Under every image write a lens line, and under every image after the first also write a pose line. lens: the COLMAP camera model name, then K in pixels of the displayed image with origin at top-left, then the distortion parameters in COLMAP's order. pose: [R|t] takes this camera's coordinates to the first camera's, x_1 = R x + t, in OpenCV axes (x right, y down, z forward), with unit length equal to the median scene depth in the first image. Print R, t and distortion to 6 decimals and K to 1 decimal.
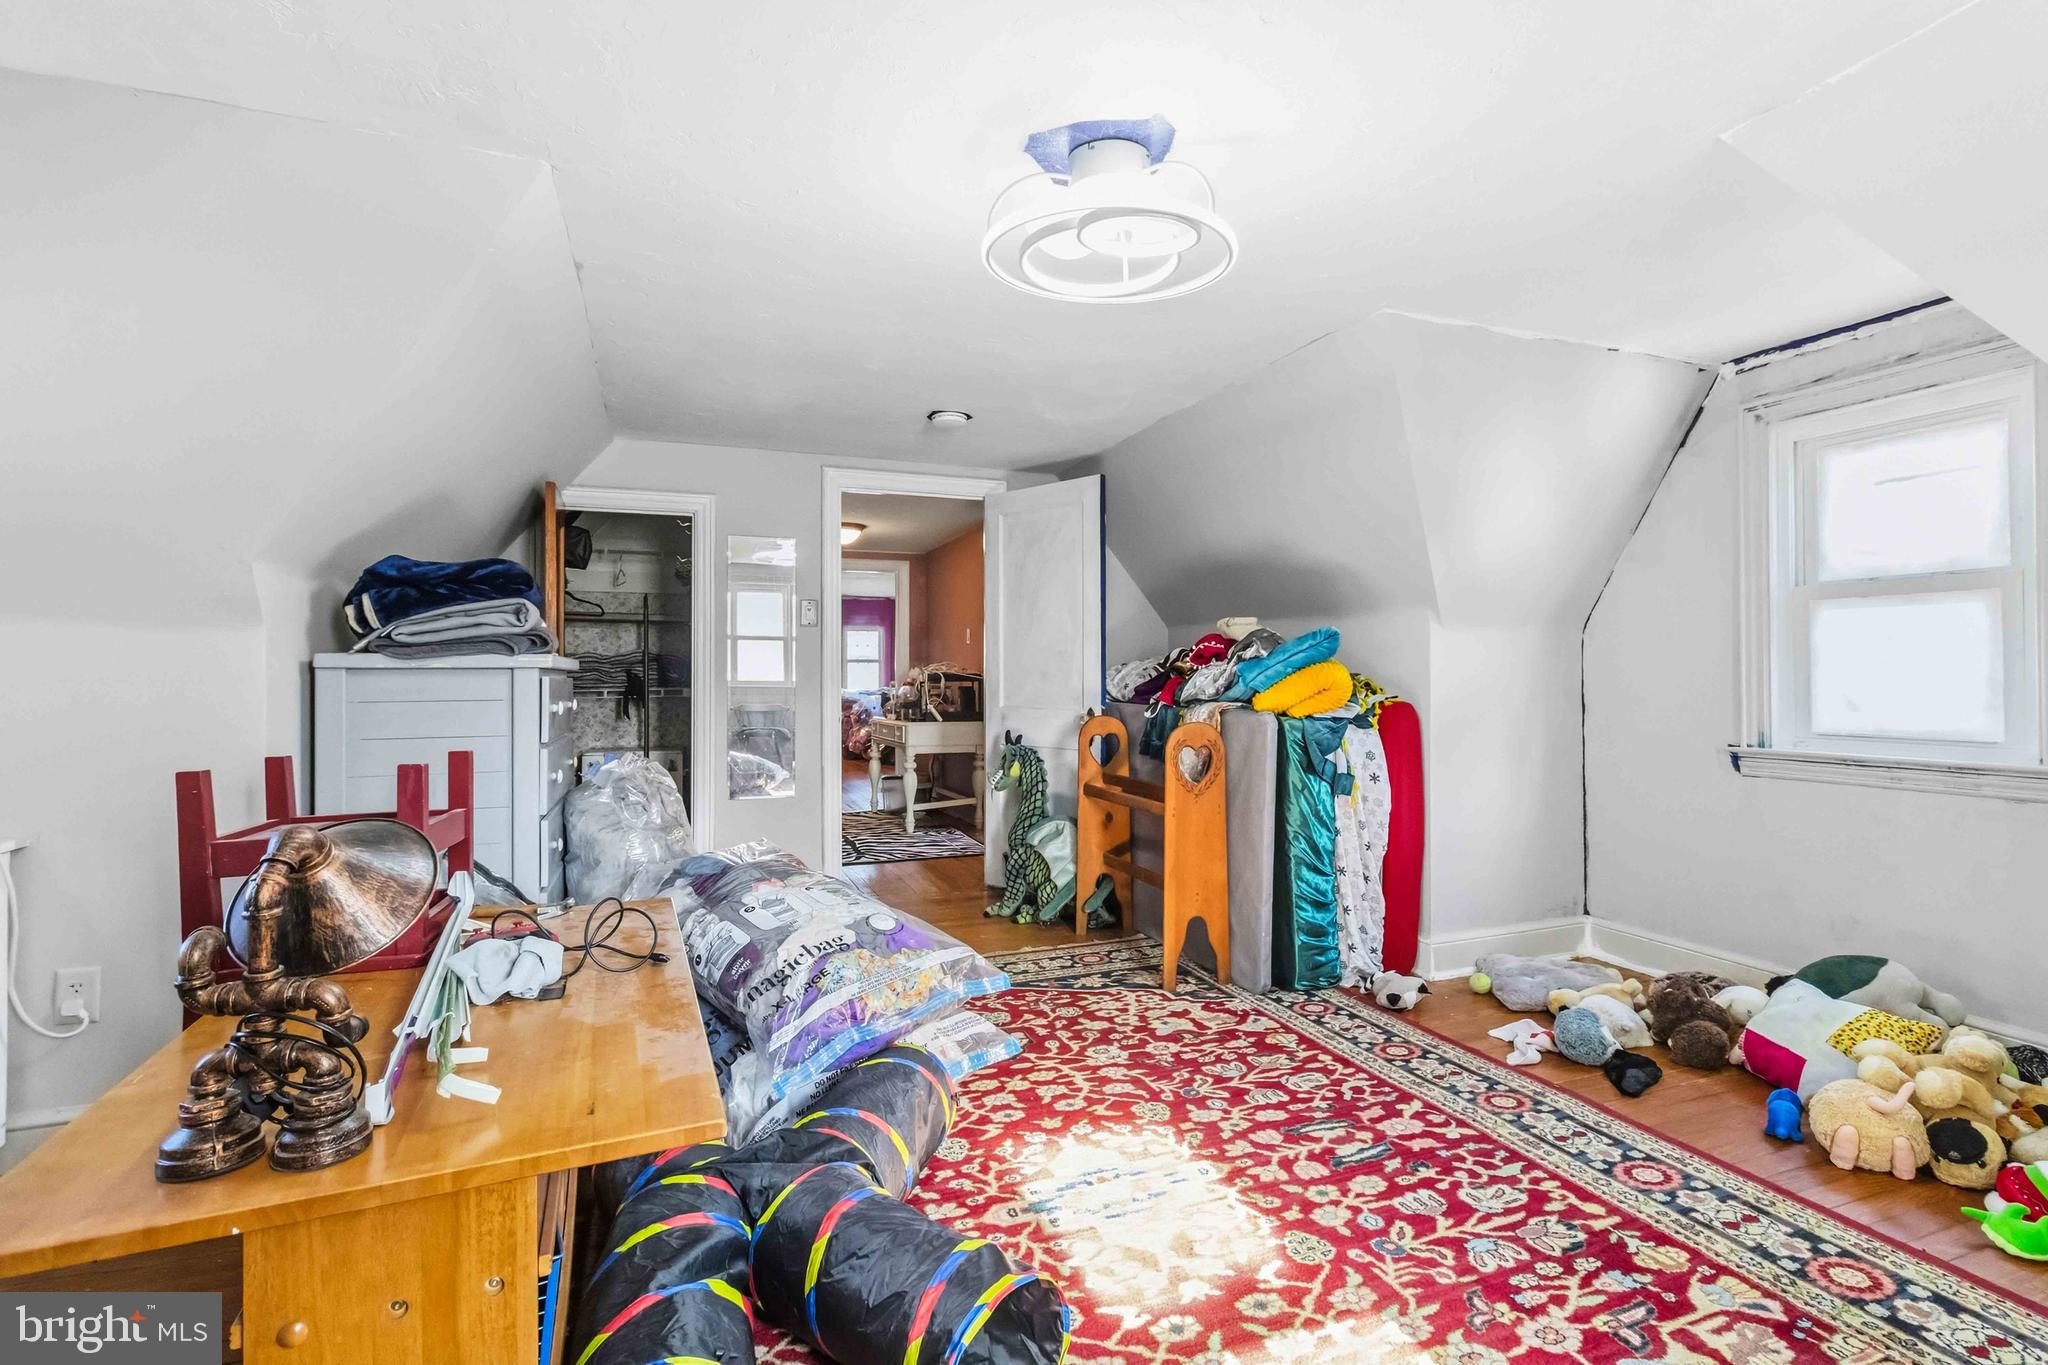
lens RADIAL K [[951.6, 0, 1026.4], [0, 951.6, 672.6], [0, 0, 1]] dist [0.003942, 0.000544]
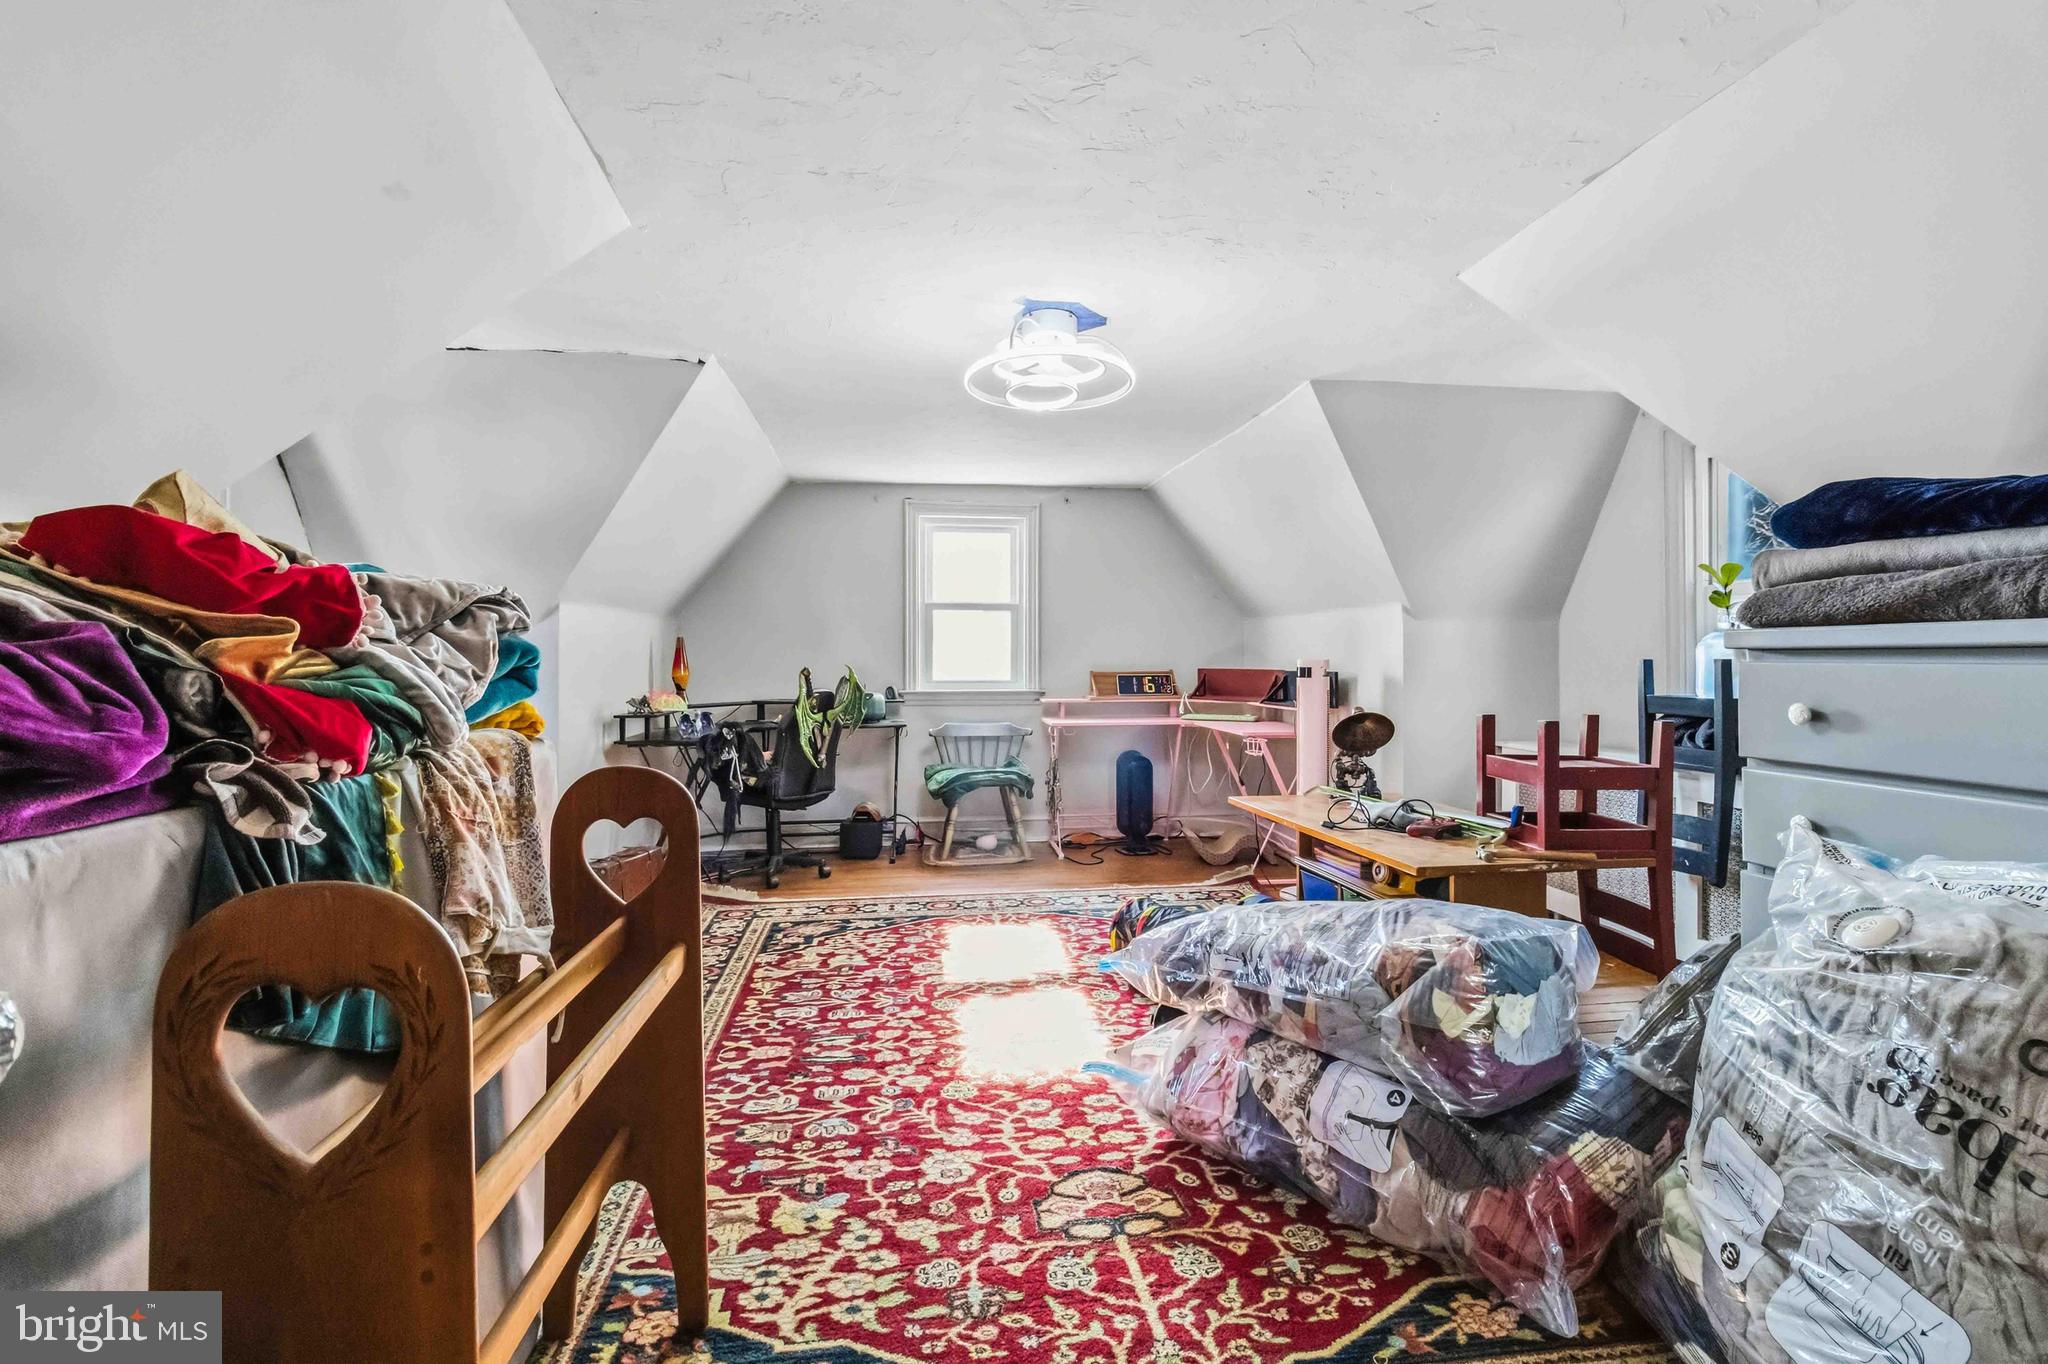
lens RADIAL K [[951.6, 0, 1022.4], [0, 951.6, 671.2], [0, 0, 1]] dist [0.003942, 0.000544]
pose [[-0.974013, 0.001085, 0.226488, -0.162663], [0.002174, 0.999987, 0.004557, 0.004034], [-0.226480, 0.004931, -0.974003, 1.936263]]
